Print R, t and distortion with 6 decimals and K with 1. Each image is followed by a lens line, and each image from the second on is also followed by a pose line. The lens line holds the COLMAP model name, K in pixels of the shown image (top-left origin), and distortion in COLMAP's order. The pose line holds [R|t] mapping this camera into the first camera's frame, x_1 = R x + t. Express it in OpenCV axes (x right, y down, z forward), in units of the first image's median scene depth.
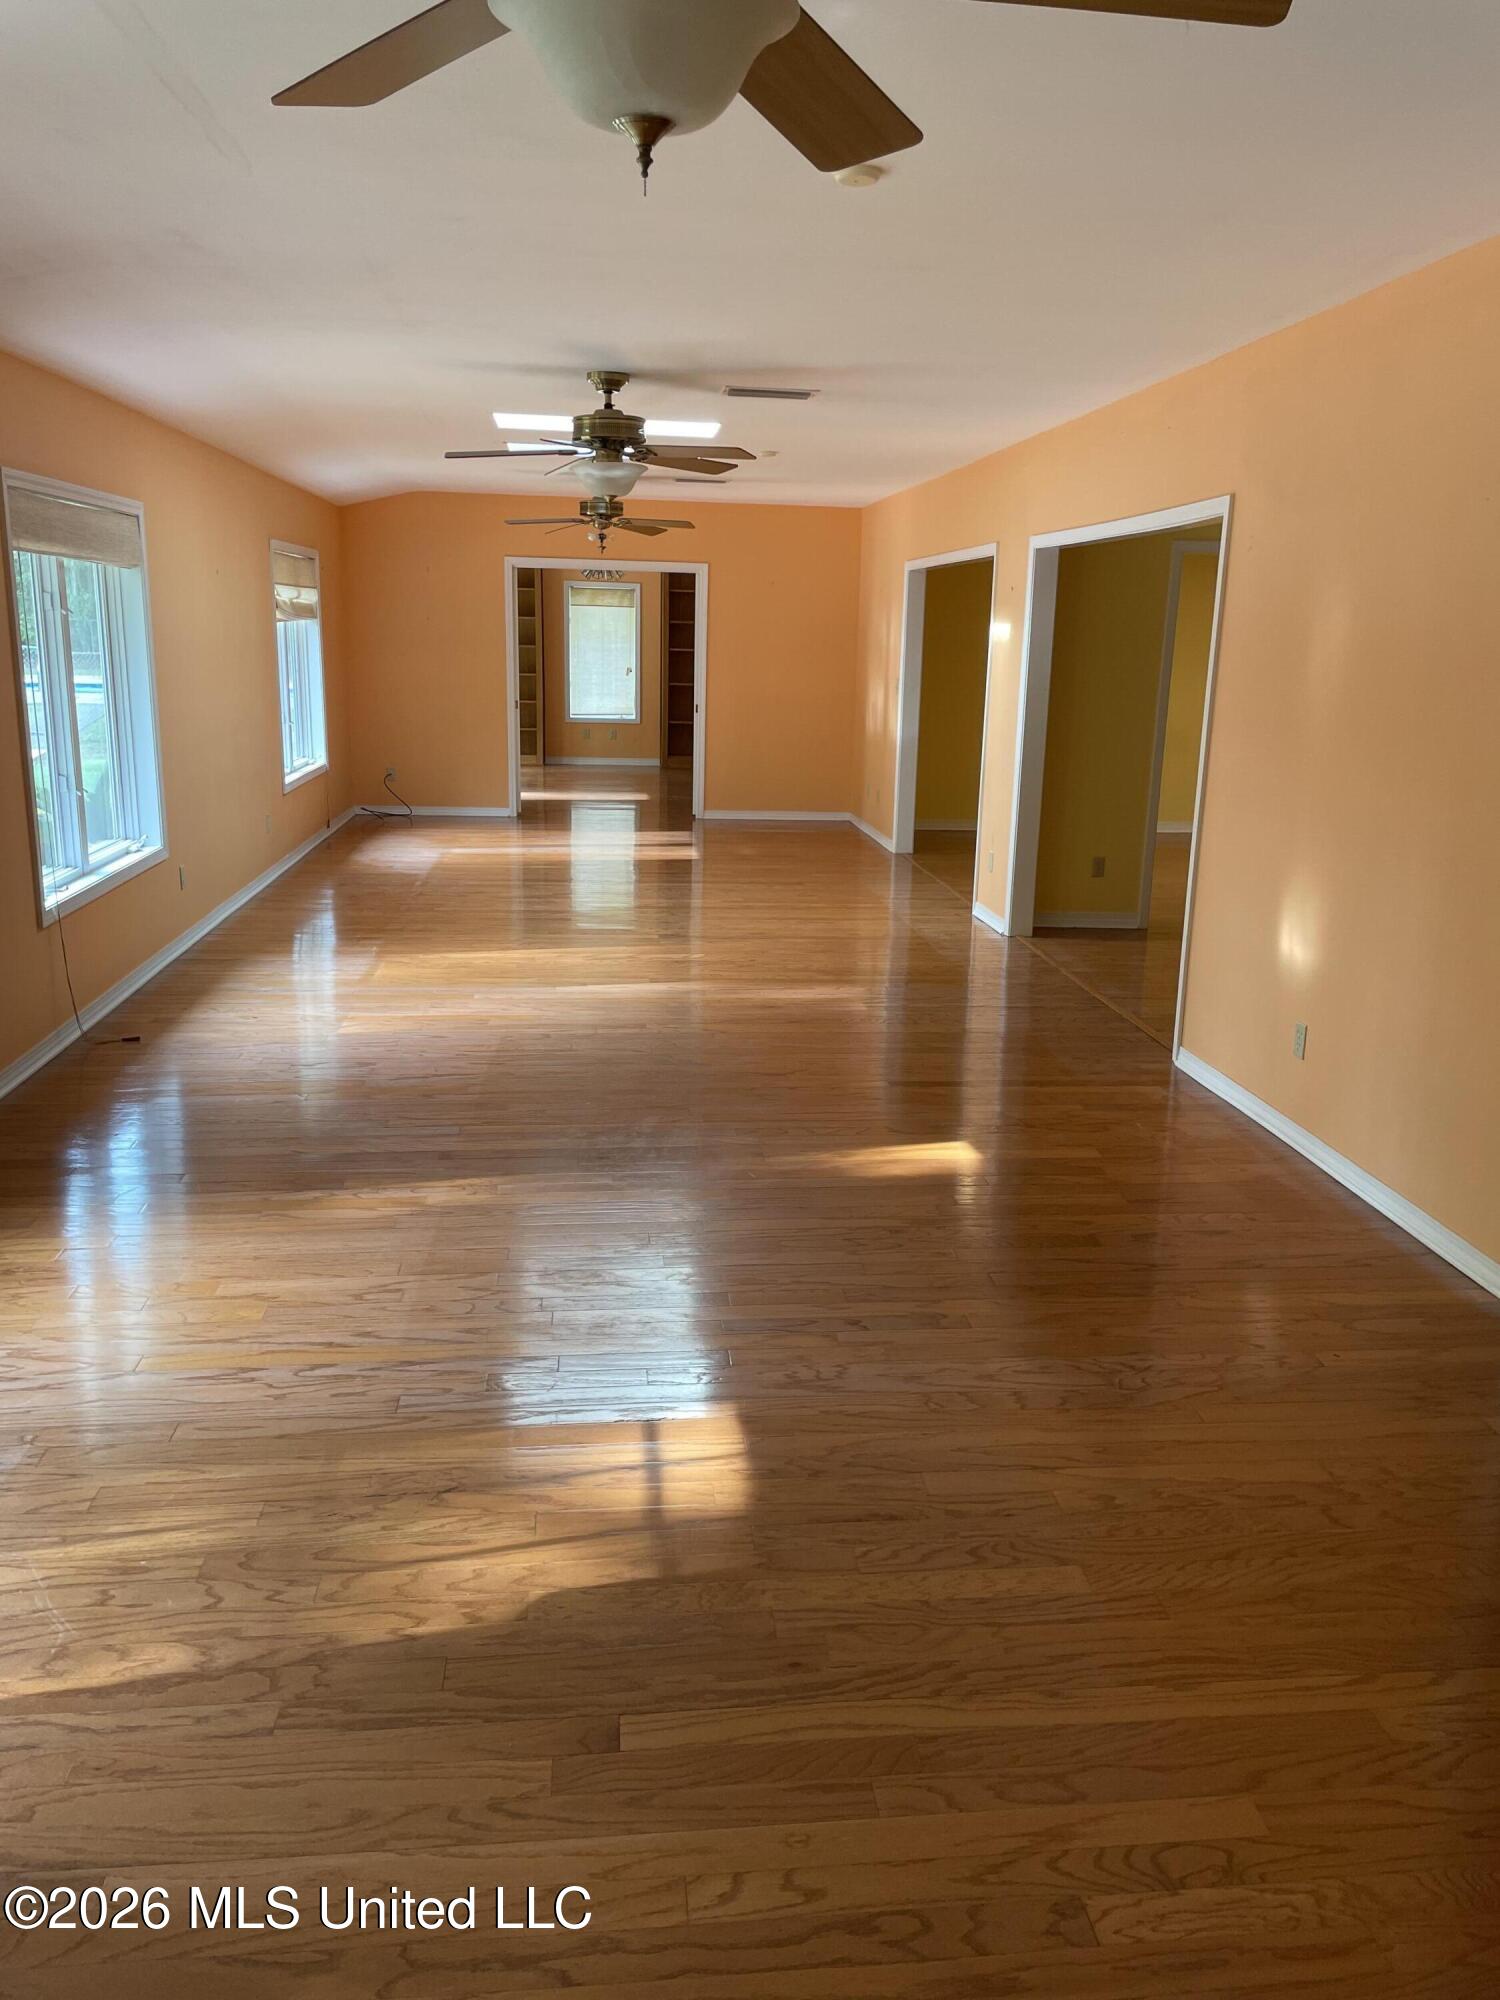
lens RADIAL K [[1518.3, 0, 757.2], [0, 1518.3, 1007.3], [0, 0, 1]] dist [0.014506, 0.000832]
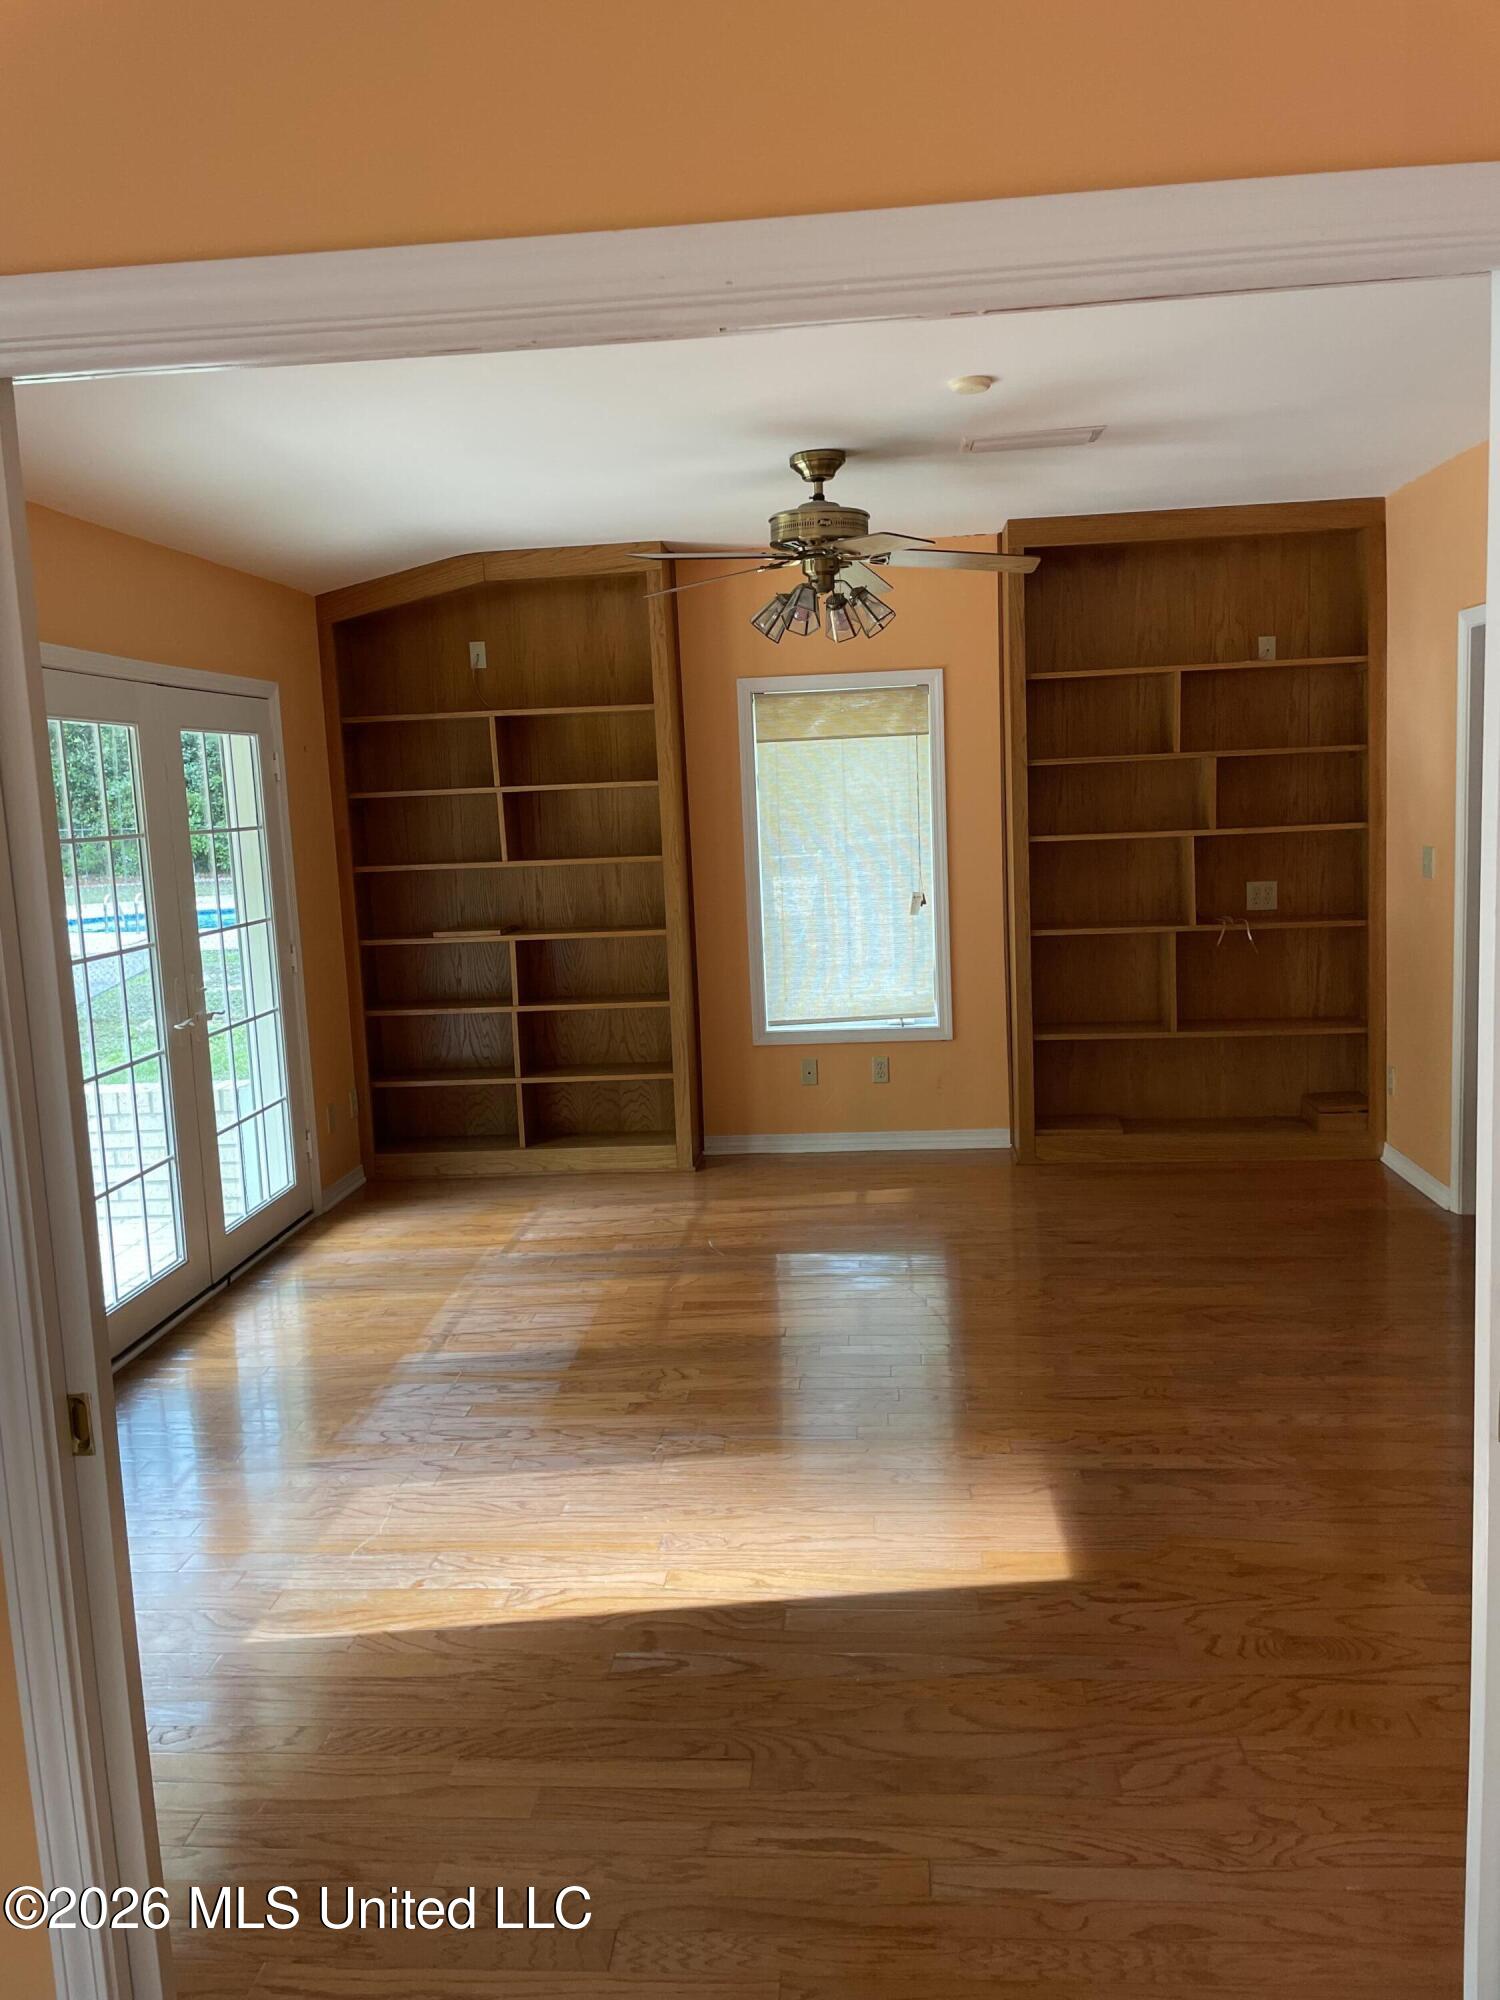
lens RADIAL K [[1518.3, 0, 741.1], [0, 1518.3, 998.8], [0, 0, 1]] dist [0.014506, 0.000832]
pose [[0.986663, -0.050130, -0.154866, -0.064825], [0.032930, 0.993197, -0.111696, -0.144824], [0.159412, 0.105106, 0.981601, 0.579801]]
